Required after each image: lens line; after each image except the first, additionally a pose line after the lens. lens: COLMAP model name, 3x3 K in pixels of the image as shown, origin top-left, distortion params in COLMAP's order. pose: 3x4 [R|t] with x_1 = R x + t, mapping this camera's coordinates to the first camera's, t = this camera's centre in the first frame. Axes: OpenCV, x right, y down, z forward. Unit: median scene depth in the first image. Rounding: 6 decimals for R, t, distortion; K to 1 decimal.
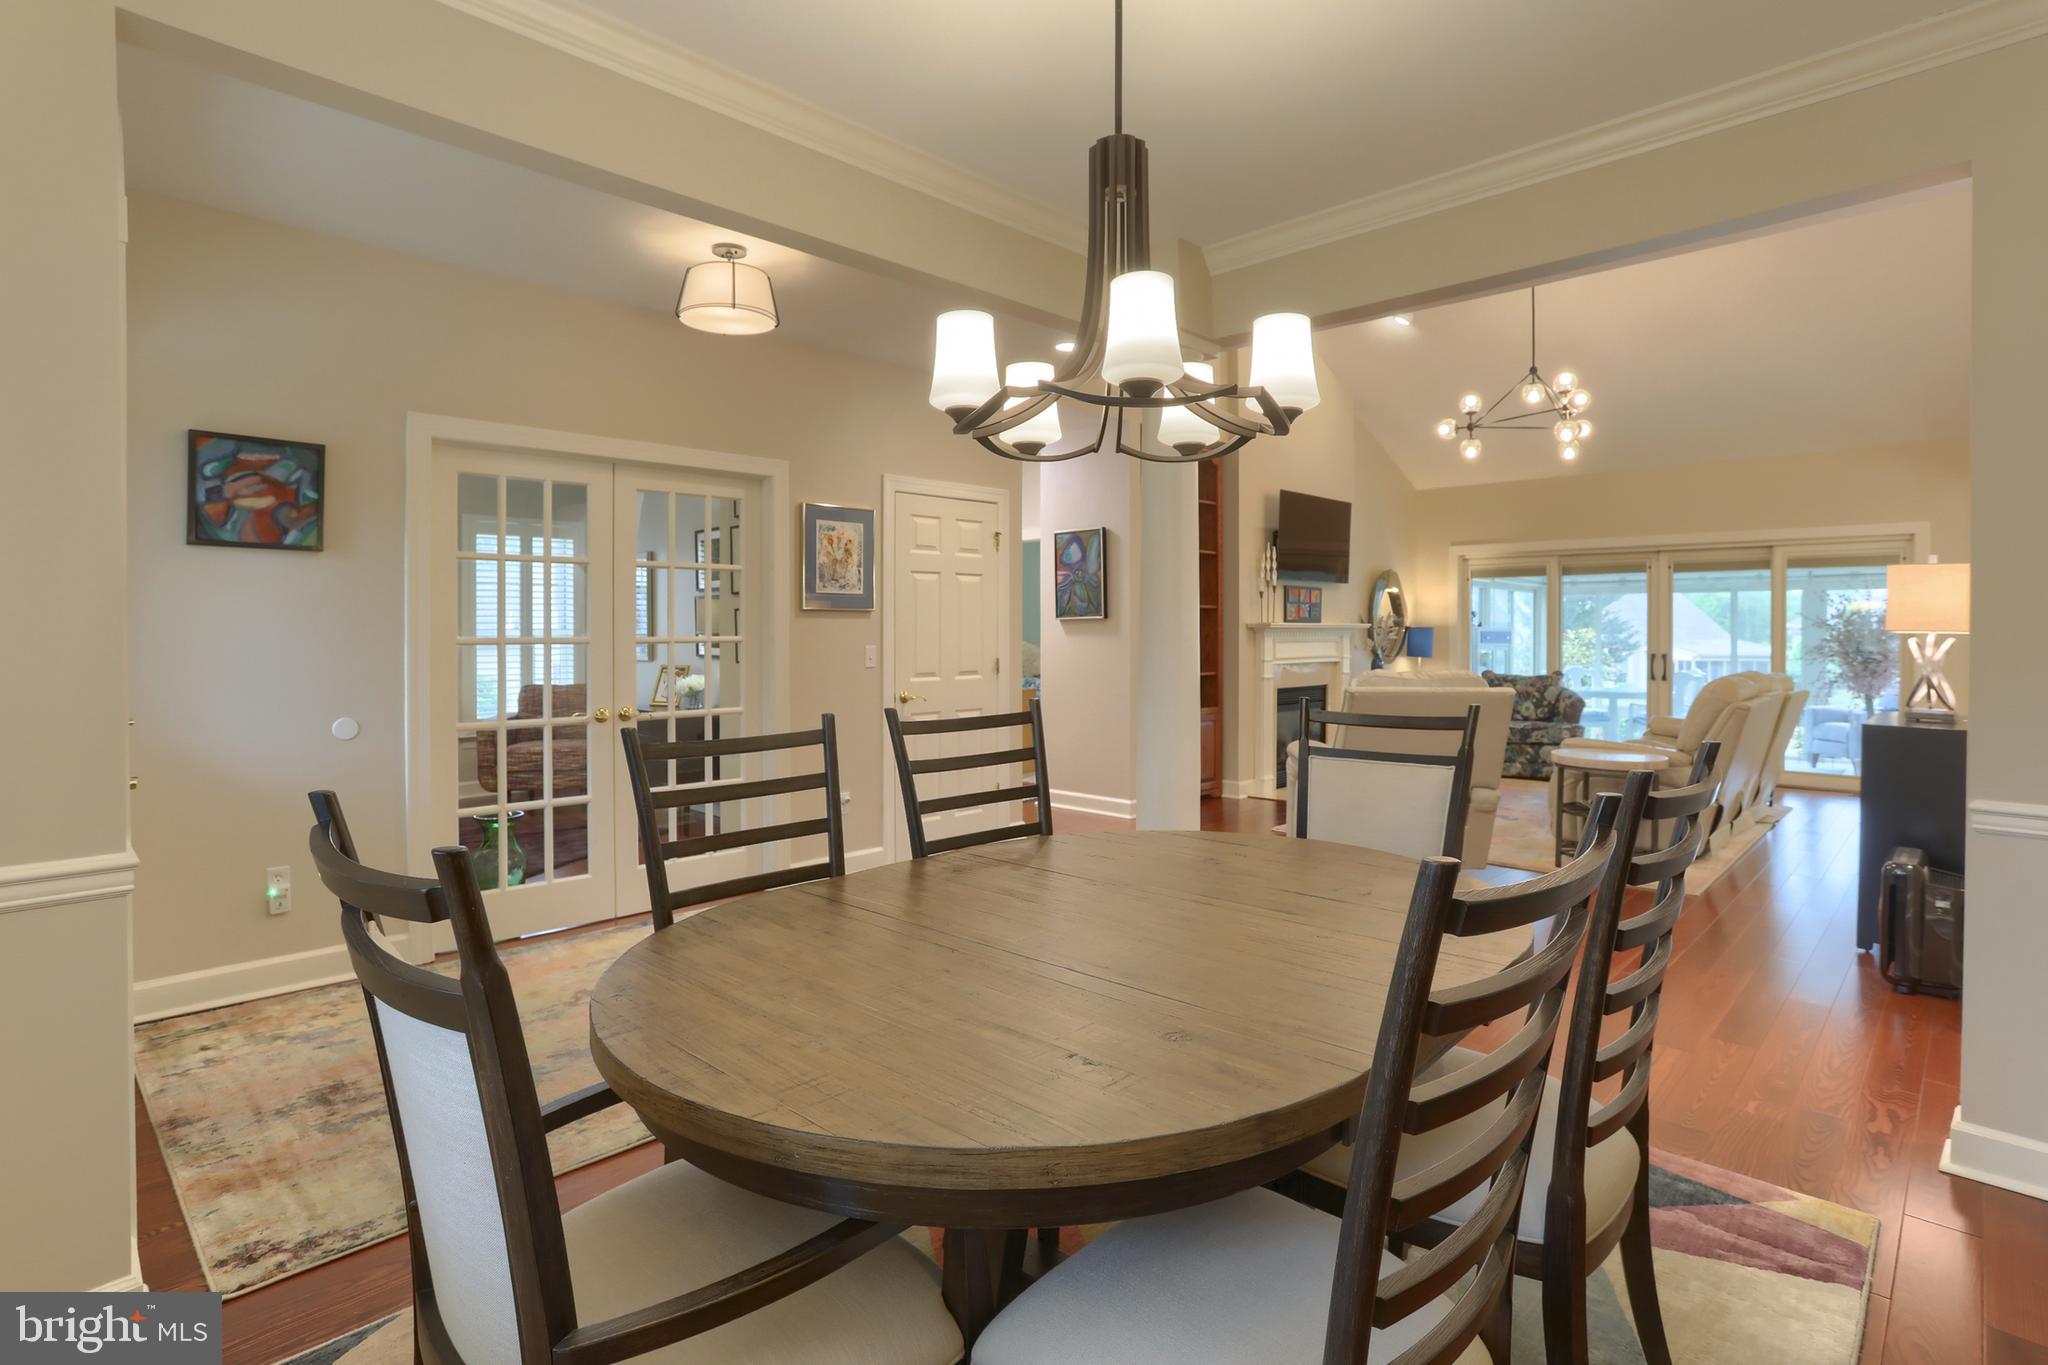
lens RADIAL K [[1046.4, 0, 1029.1], [0, 1046.4, 633.8], [0, 0, 1]] dist [-0.061778, 0.036337]
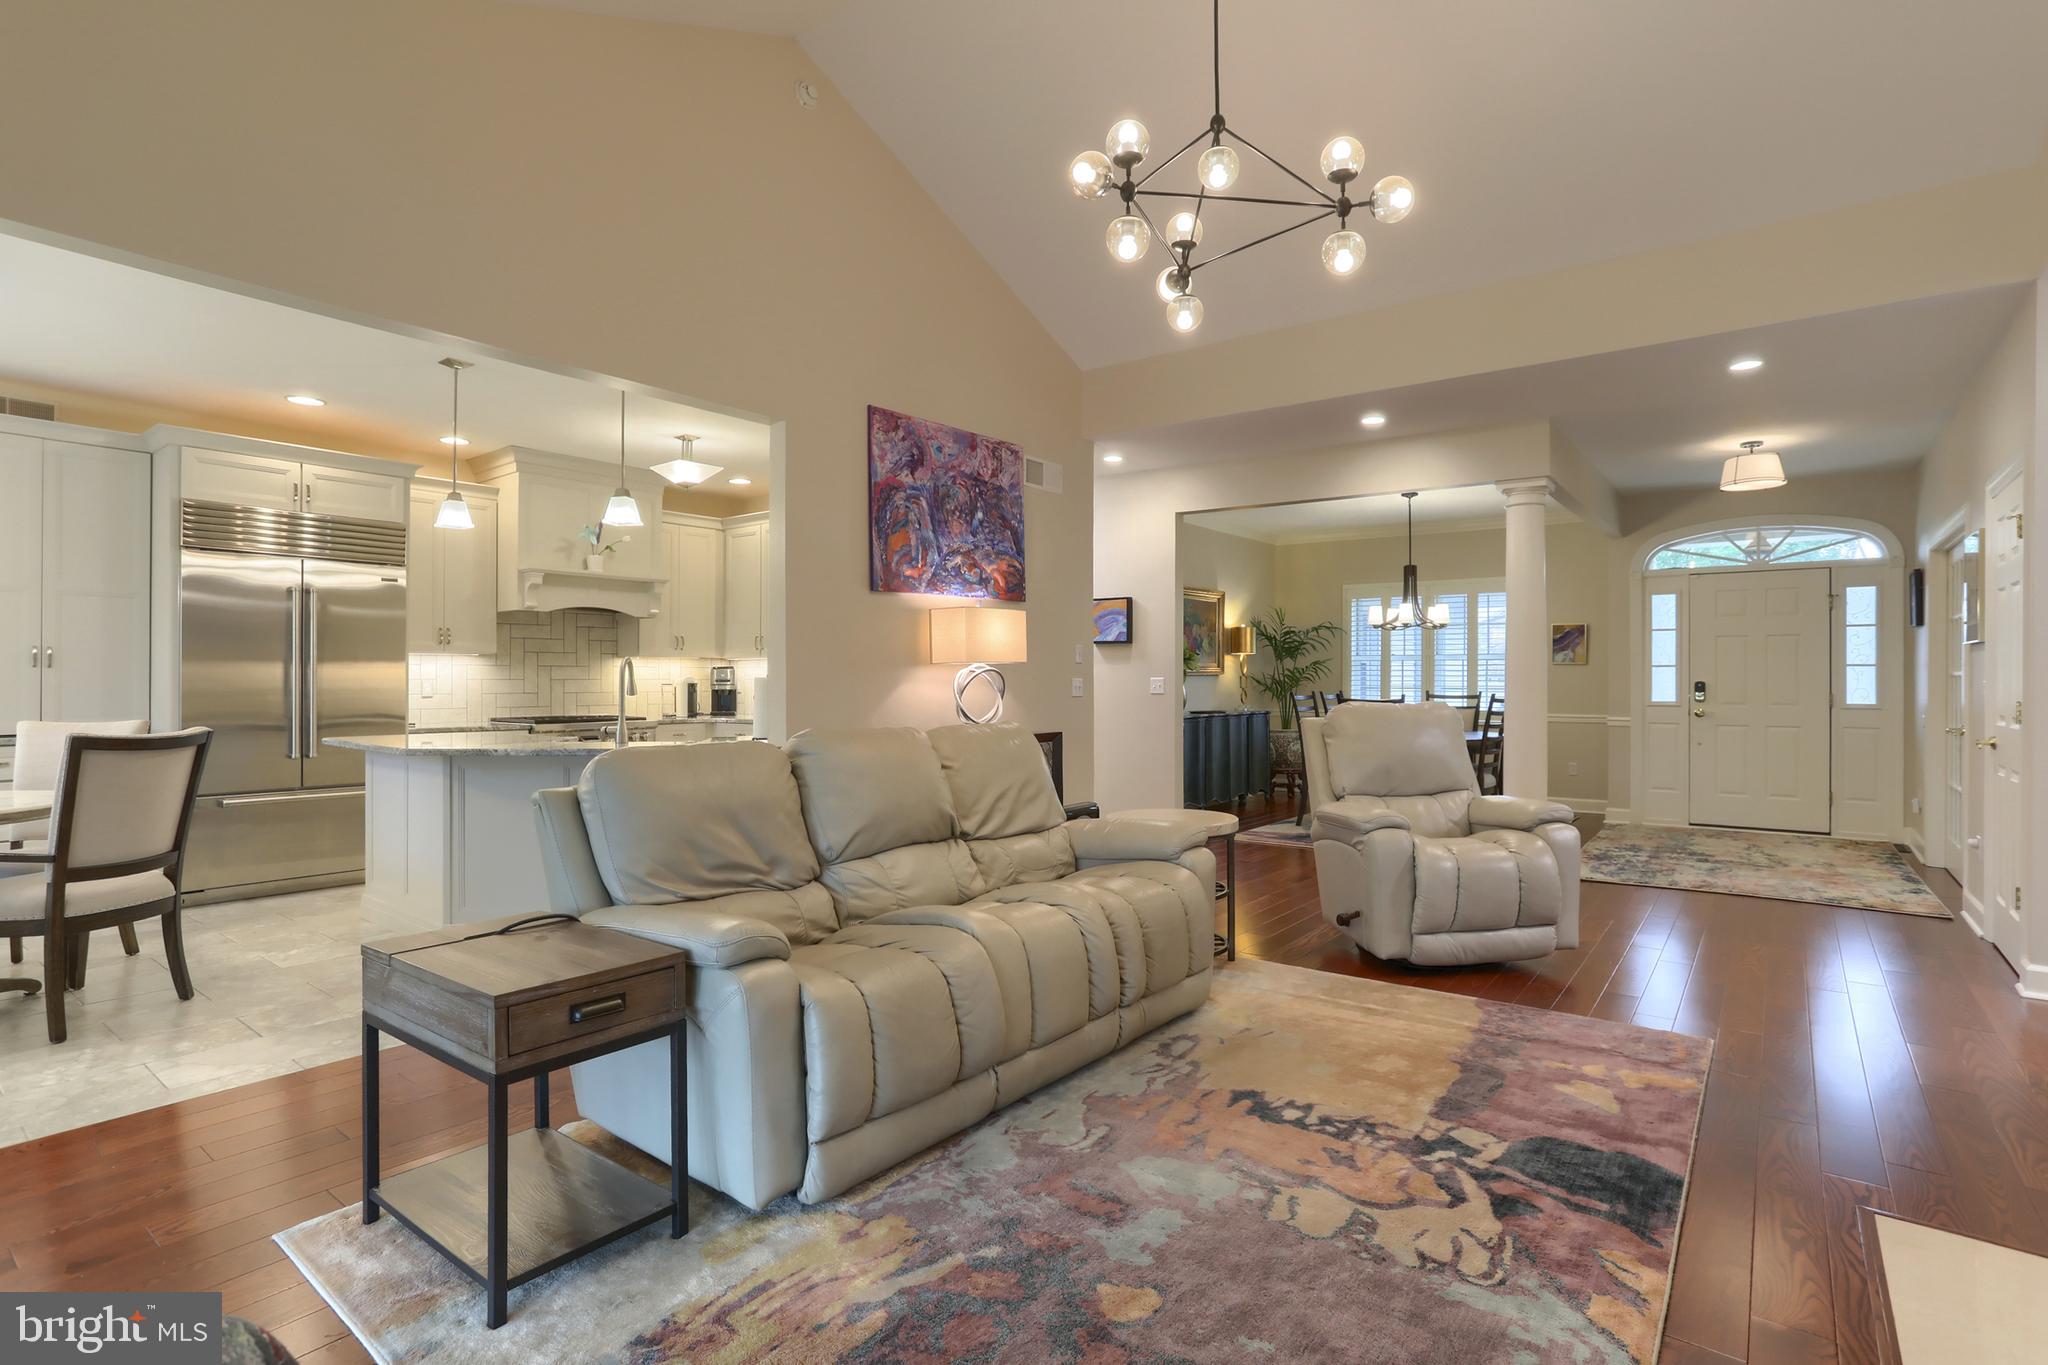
lens RADIAL K [[1007.4, 0, 1029.9], [0, 1007.4, 681.5], [0, 0, 1]] dist [-0.064906, 0.035783]
pose [[-0.994201, -0.002671, -0.107509, 0.469752], [-0.003448, 0.999969, 0.007046, 0.006212], [0.107487, 0.007376, -0.994179, 1.091680]]
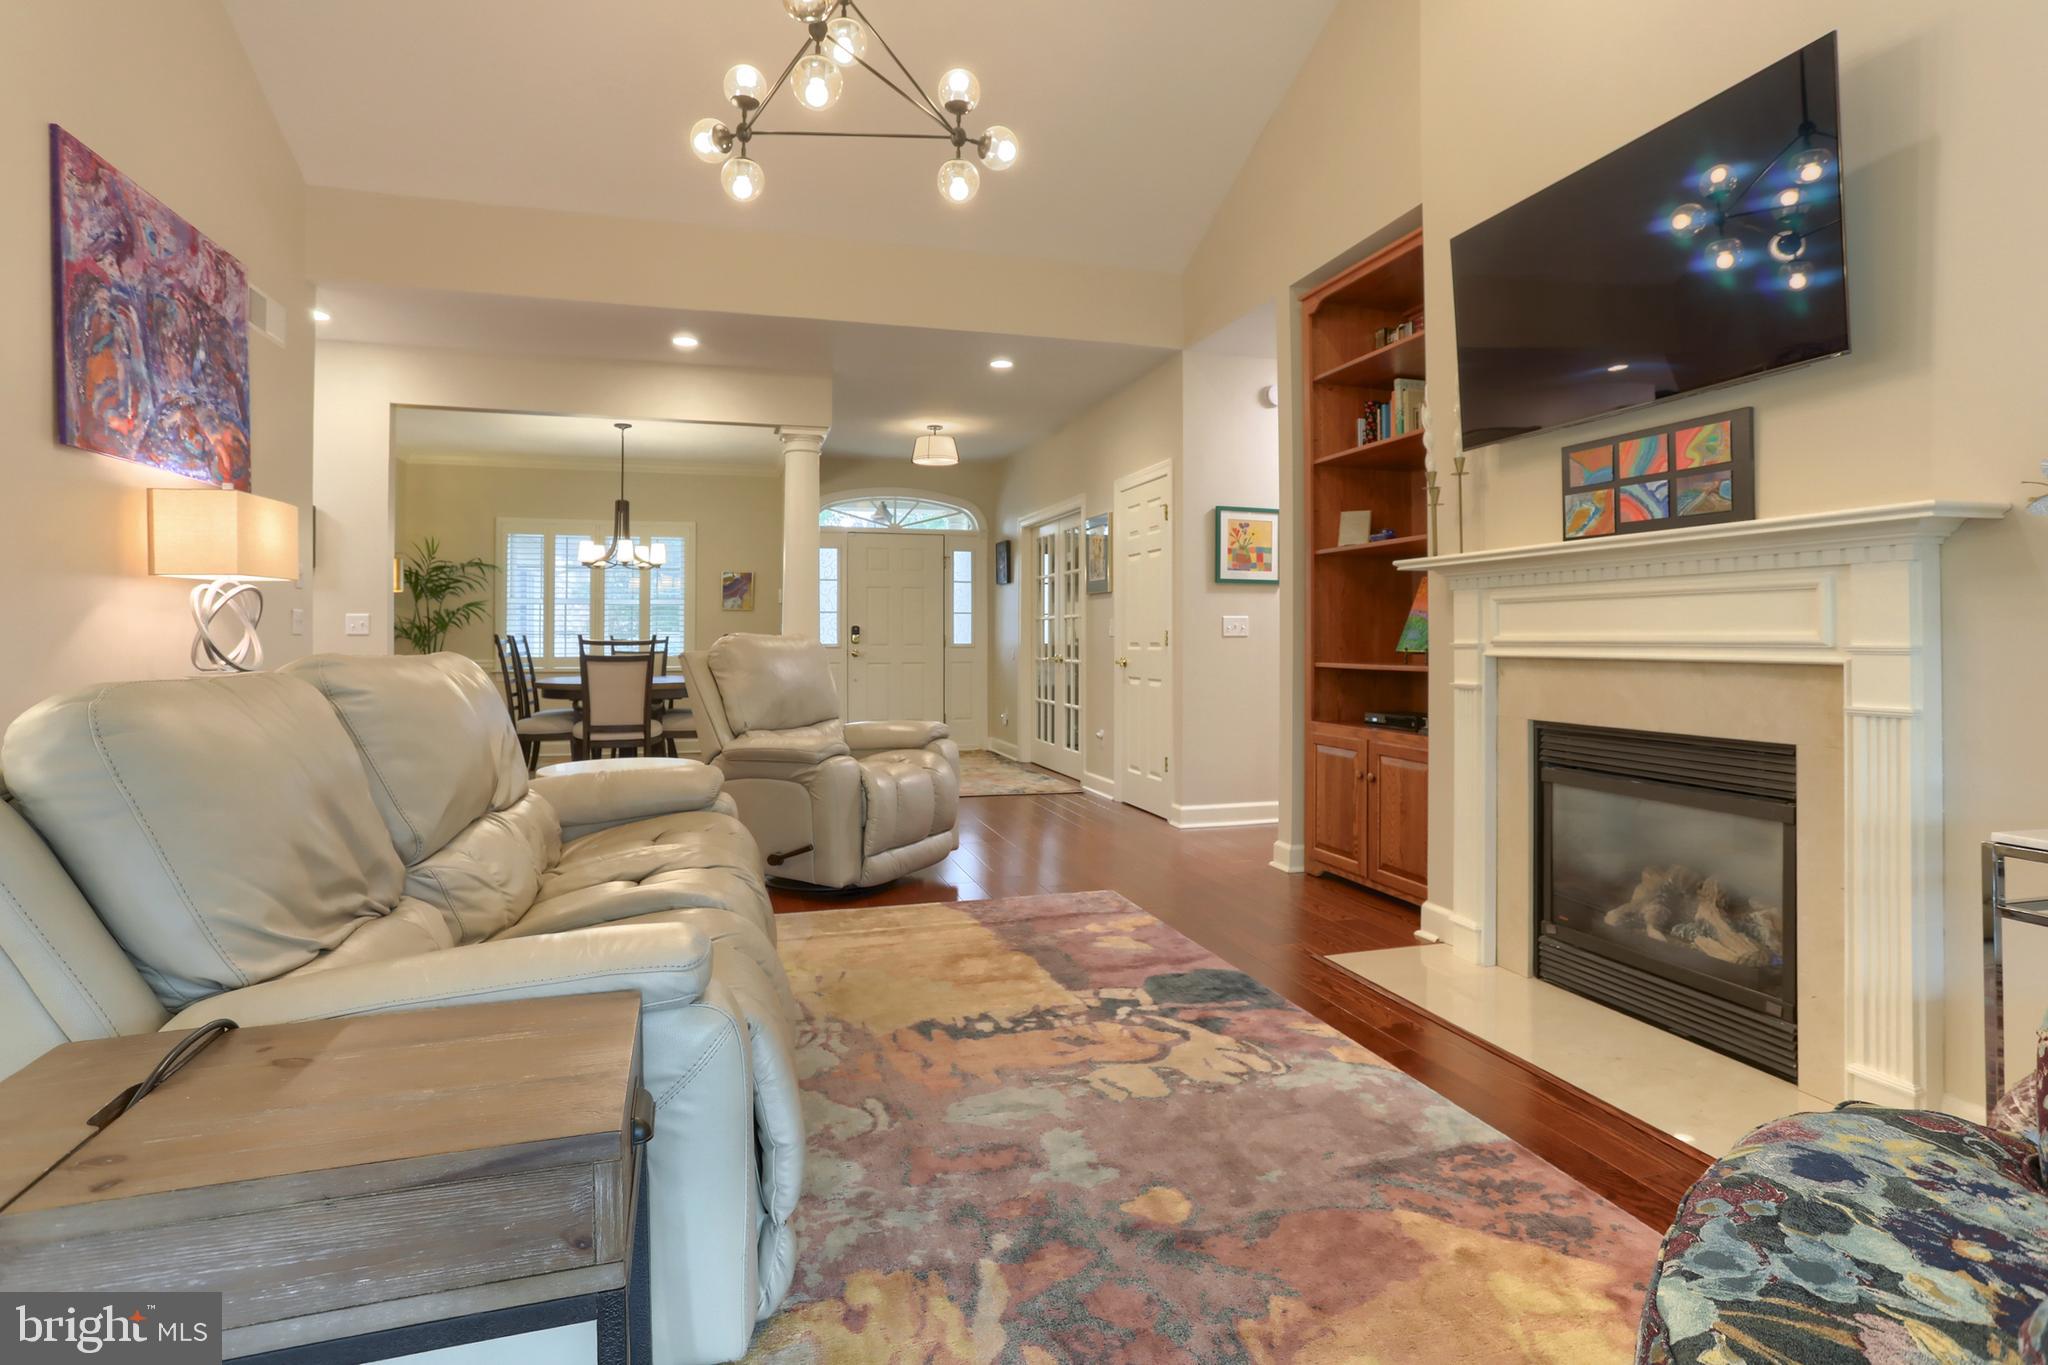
lens RADIAL K [[1046.4, 0, 1029.1], [0, 1046.4, 633.8], [0, 0, 1]] dist [-0.061778, 0.036337]
pose [[-0.494298, -0.005575, -0.869275, 0.628417], [-0.005113, 0.999981, -0.003506, 0.021235], [0.869278, 0.002711, -0.494317, 0.967329]]
